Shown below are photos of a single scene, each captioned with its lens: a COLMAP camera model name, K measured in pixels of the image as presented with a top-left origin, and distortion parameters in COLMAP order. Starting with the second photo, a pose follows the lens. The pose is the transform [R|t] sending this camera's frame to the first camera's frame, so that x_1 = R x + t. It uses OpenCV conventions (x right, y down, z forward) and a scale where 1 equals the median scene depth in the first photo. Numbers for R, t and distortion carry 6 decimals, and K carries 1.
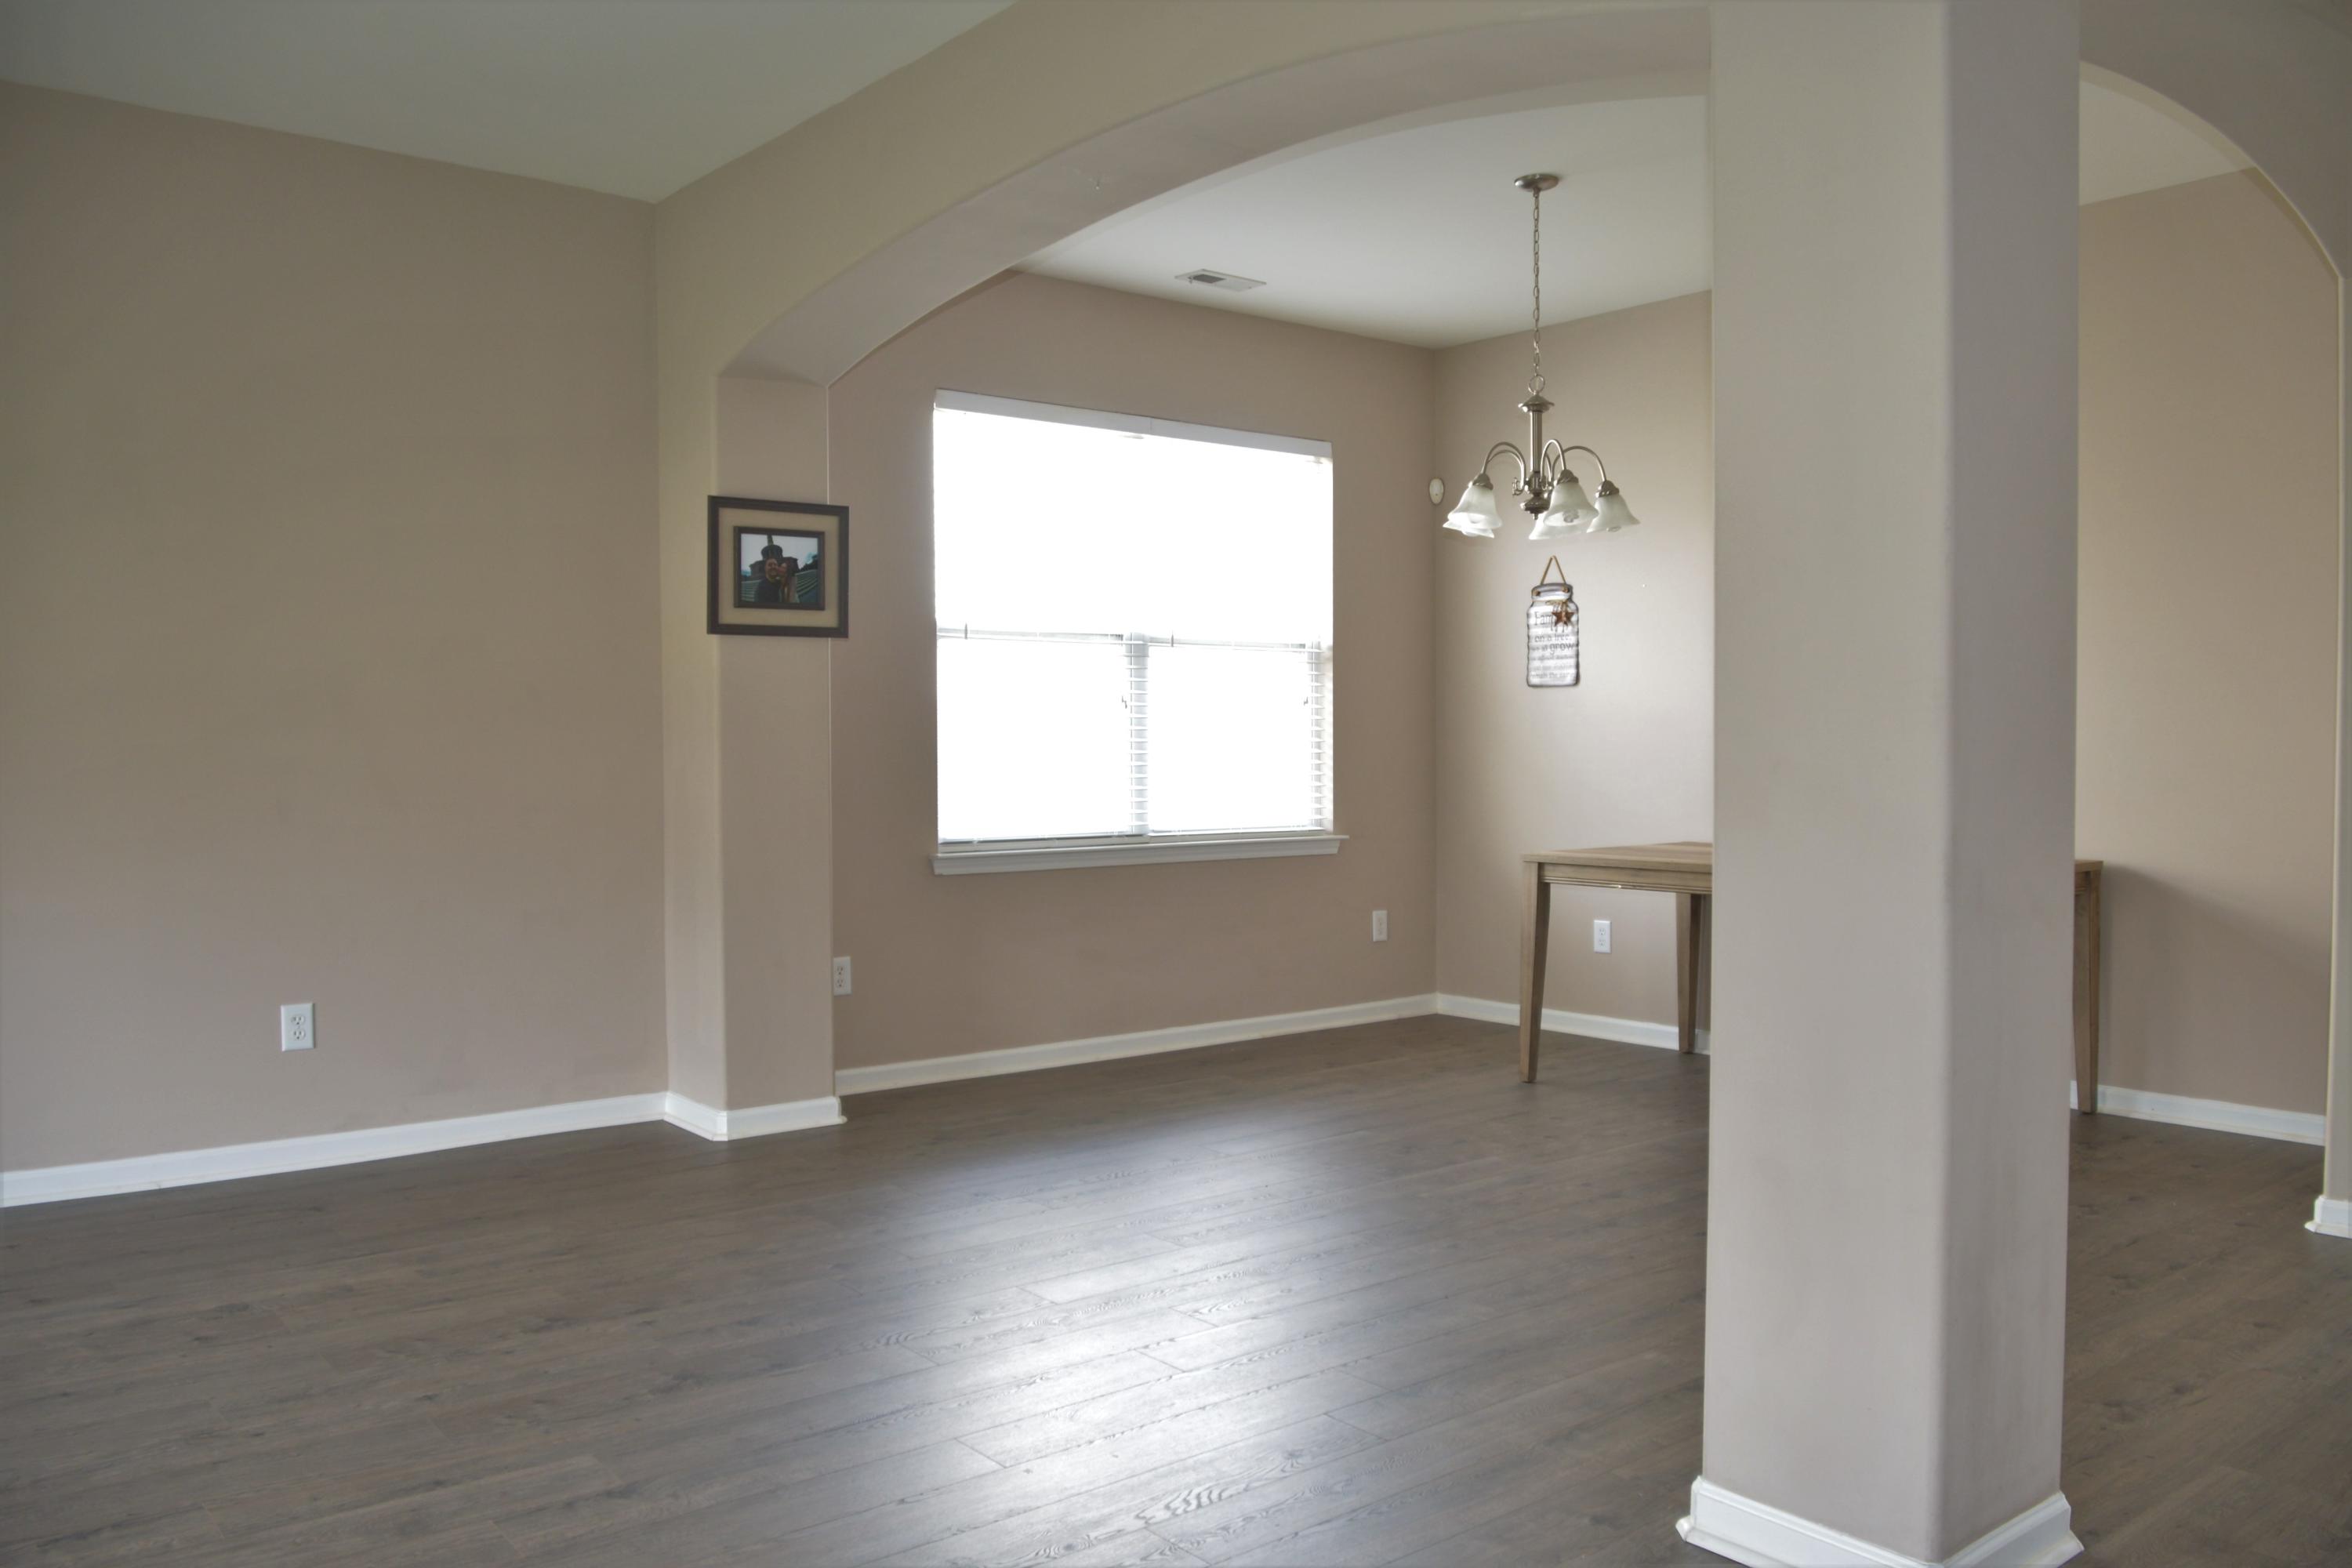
lens RADIAL K [[1820.3, 0, 1178.4], [0, 1820.3, 776.1], [0, 0, 1]] dist [-0.068152, 0.019996]
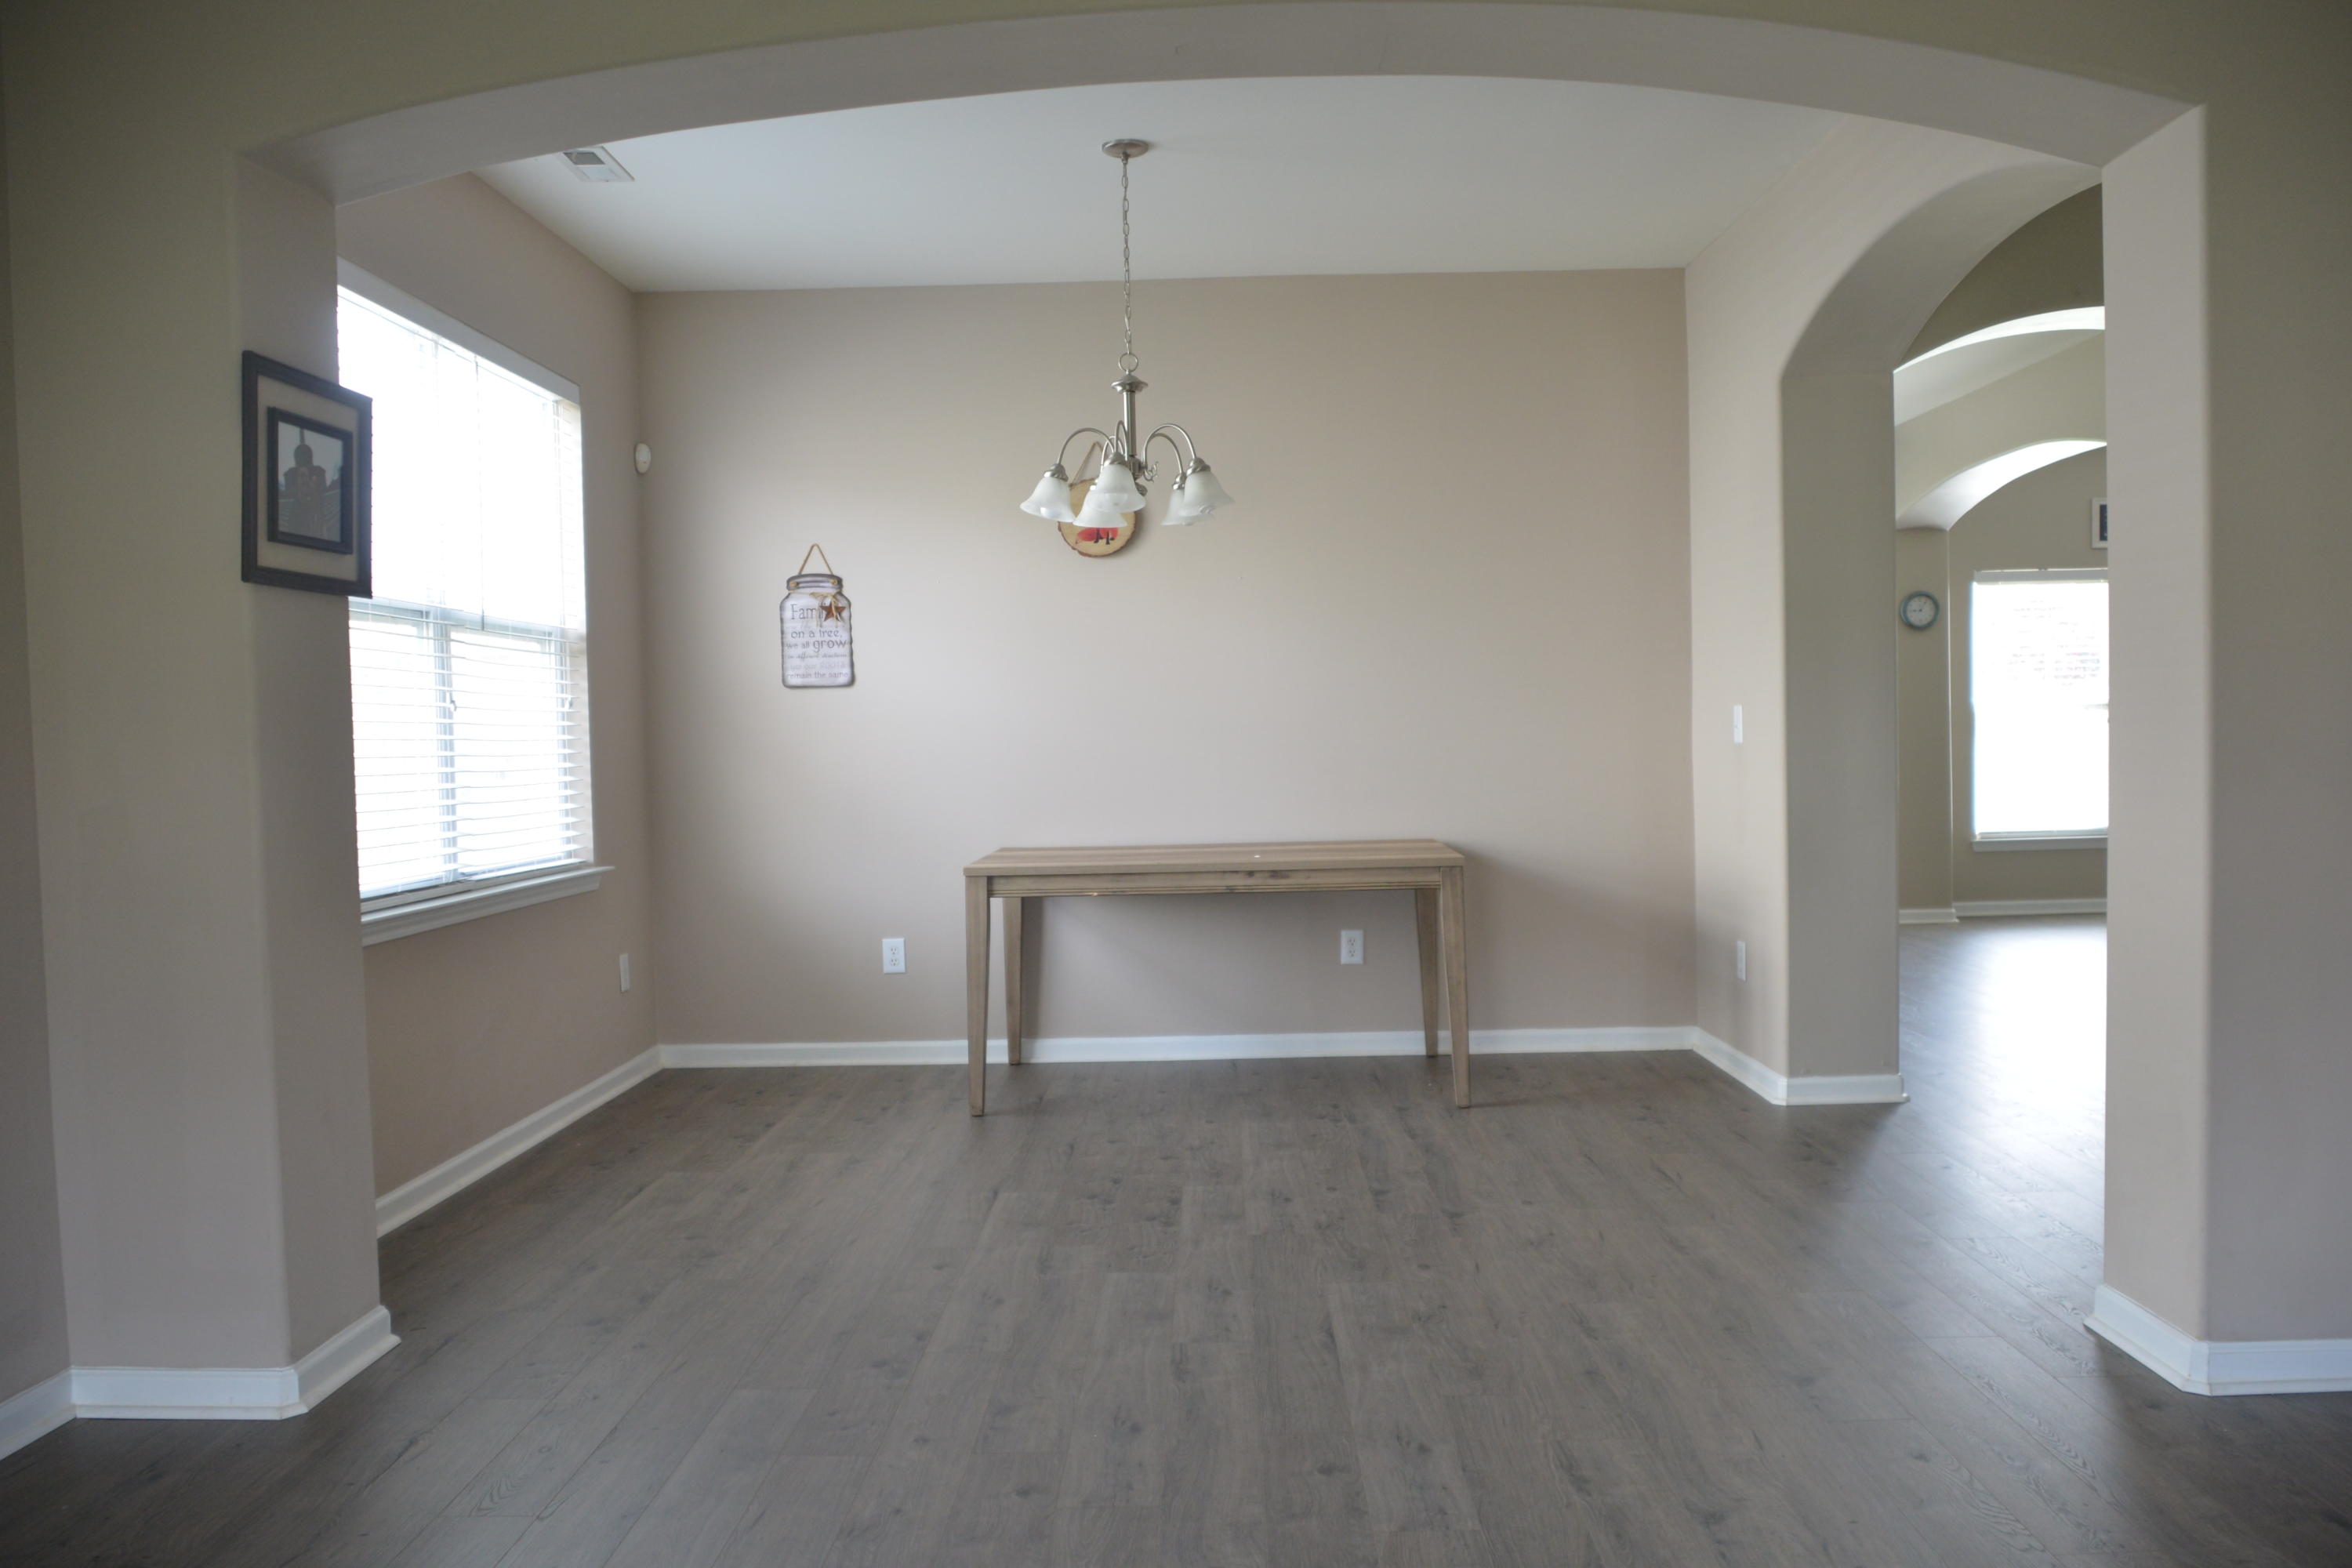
lens RADIAL K [[1820.3, 0, 1179.2], [0, 1820.3, 785.4], [0, 0, 1]] dist [-0.068152, 0.019996]
pose [[0.636769, -0.031477, 0.770412, -0.384805], [0.033515, 0.999352, 0.013130, -0.006357], [-0.770326, 0.017460, 0.637411, 0.285641]]
